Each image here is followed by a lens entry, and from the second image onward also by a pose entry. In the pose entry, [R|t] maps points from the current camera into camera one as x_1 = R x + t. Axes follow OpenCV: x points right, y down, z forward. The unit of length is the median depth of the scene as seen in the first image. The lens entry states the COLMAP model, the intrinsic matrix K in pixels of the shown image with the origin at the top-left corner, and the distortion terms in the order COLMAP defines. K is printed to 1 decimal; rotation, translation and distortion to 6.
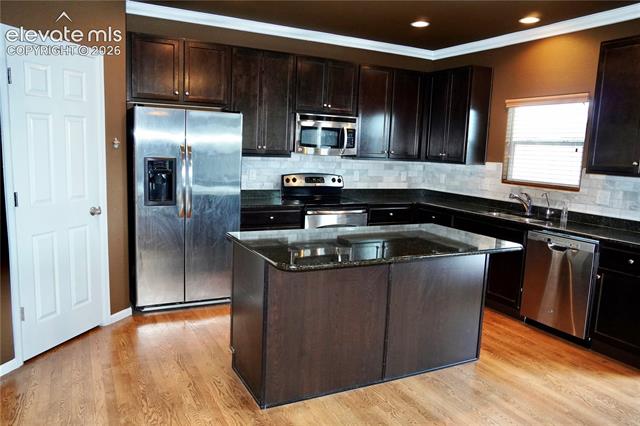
lens RADIAL K [[475.6, 0, 320.0], [0, 475.6, 213.0], [0, 0, 1]] dist [0.000141, 0.010473]
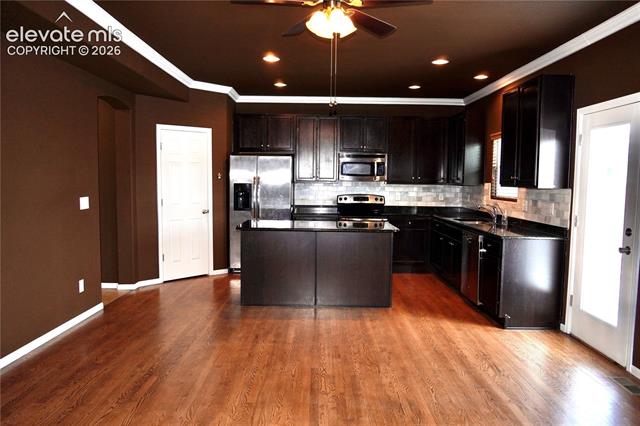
lens RADIAL K [[475.6, 0, 320.0], [0, 475.6, 213.0], [0, 0, 1]] dist [0.000141, 0.010473]
pose [[0.888312, 0.001393, -0.459238, 0.611532], [-0.037717, 0.996838, -0.069933, 0.087713], [0.457689, 0.079444, 0.885556, -0.357403]]
